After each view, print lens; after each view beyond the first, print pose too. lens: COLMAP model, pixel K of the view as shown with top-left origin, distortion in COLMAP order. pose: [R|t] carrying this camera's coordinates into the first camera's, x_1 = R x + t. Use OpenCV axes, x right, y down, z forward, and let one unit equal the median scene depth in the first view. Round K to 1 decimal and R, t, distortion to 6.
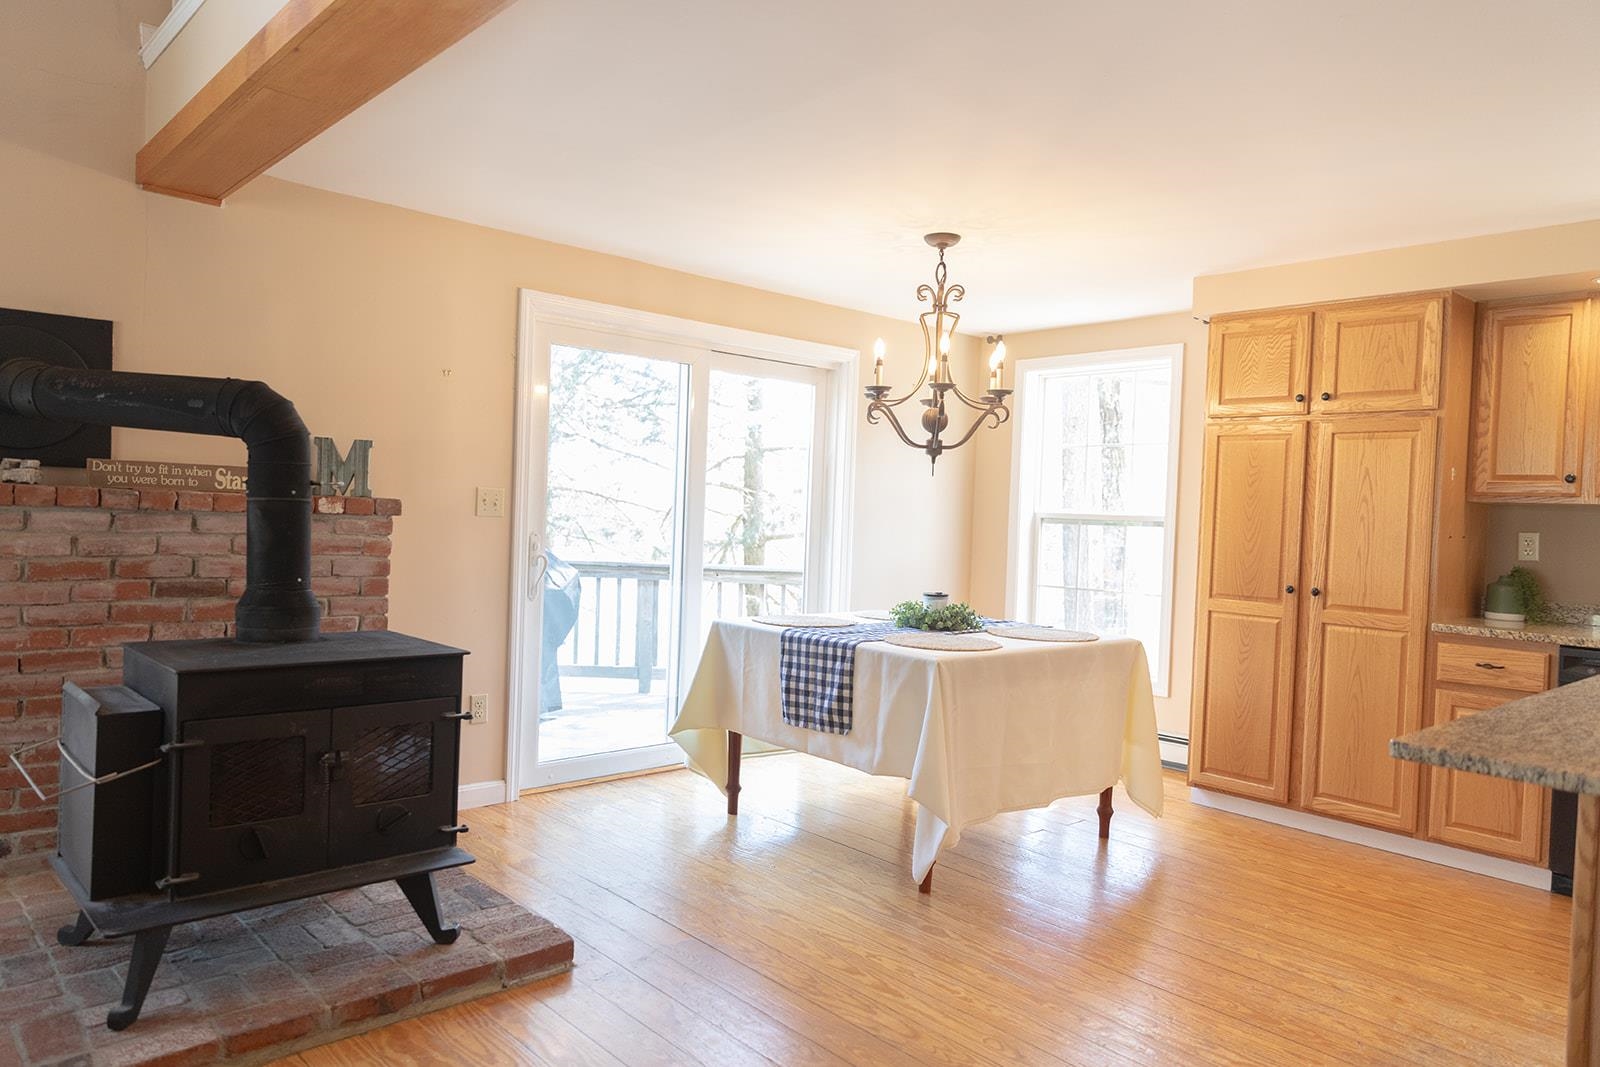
lens RADIAL K [[1050.7, 0, 800.0], [0, 1050.7, 533.5], [0, 0, 1]] dist [0.004373, 0.002026]
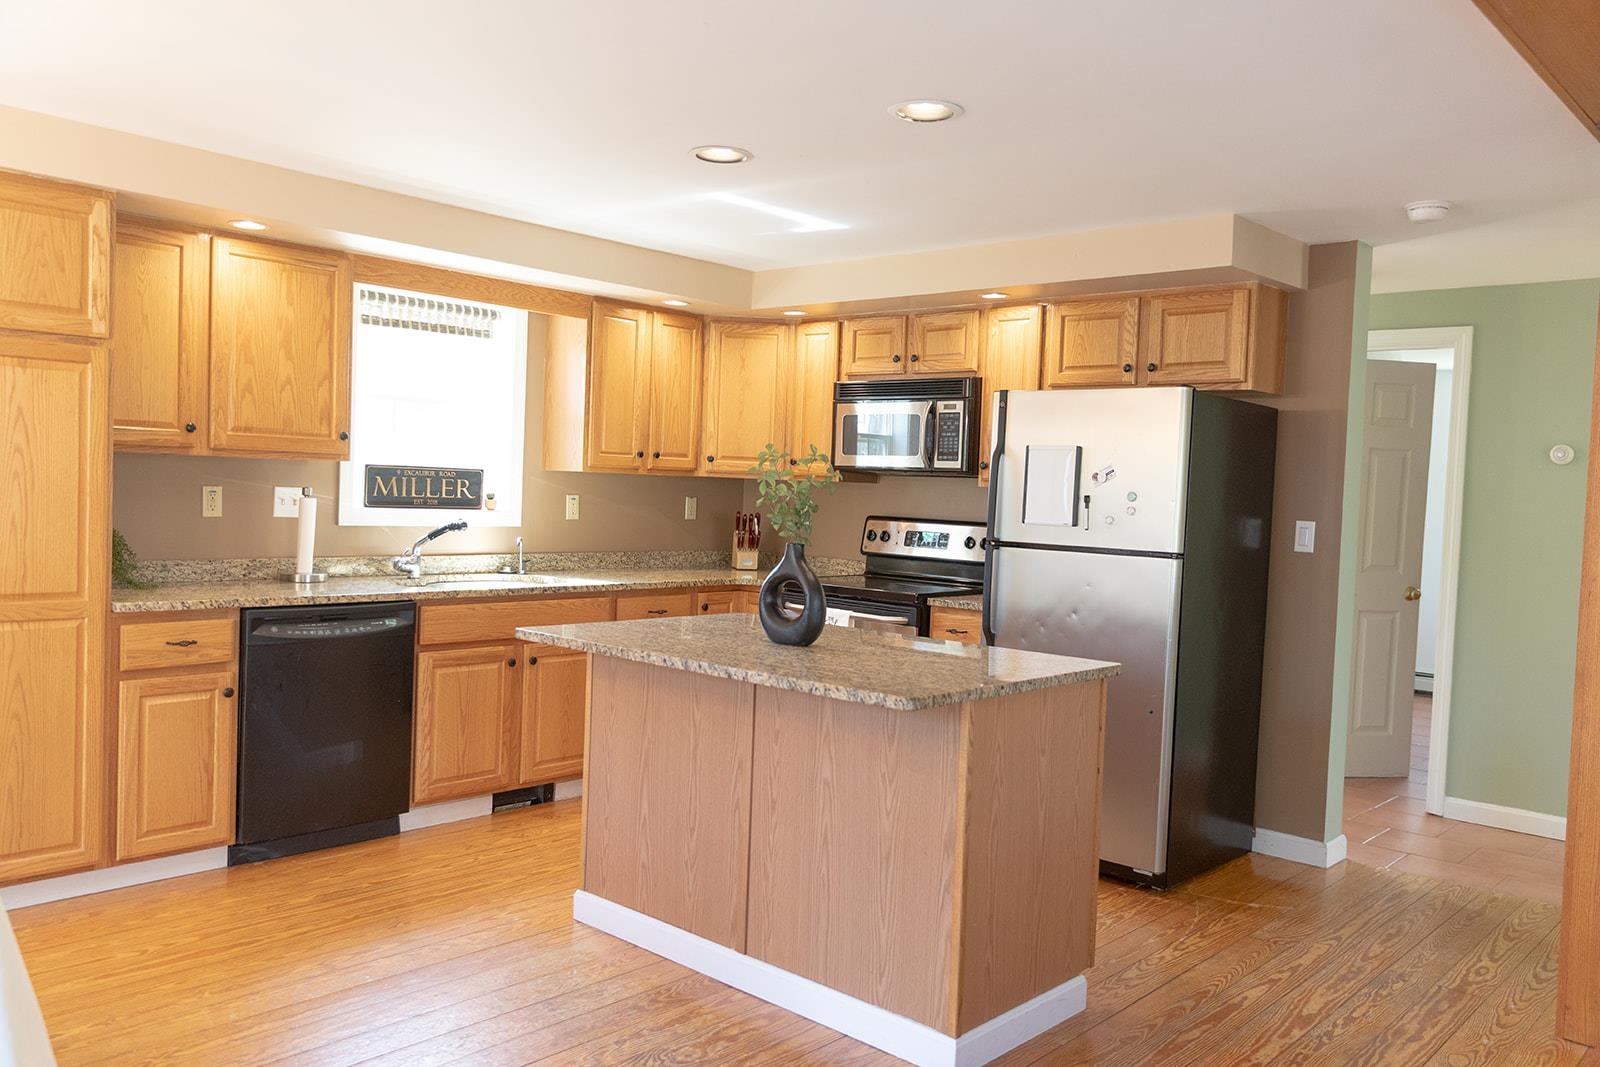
lens RADIAL K [[1236.9, 0, 800.0], [0, 1236.9, 533.5], [0, 0, 1]] dist [0.006217, 0.004790]
pose [[-0.083878, -0.078698, 0.993364, -0.393742], [-0.017090, 0.996844, 0.077530, -0.052109], [-0.996329, -0.010473, -0.084958, 0.550330]]
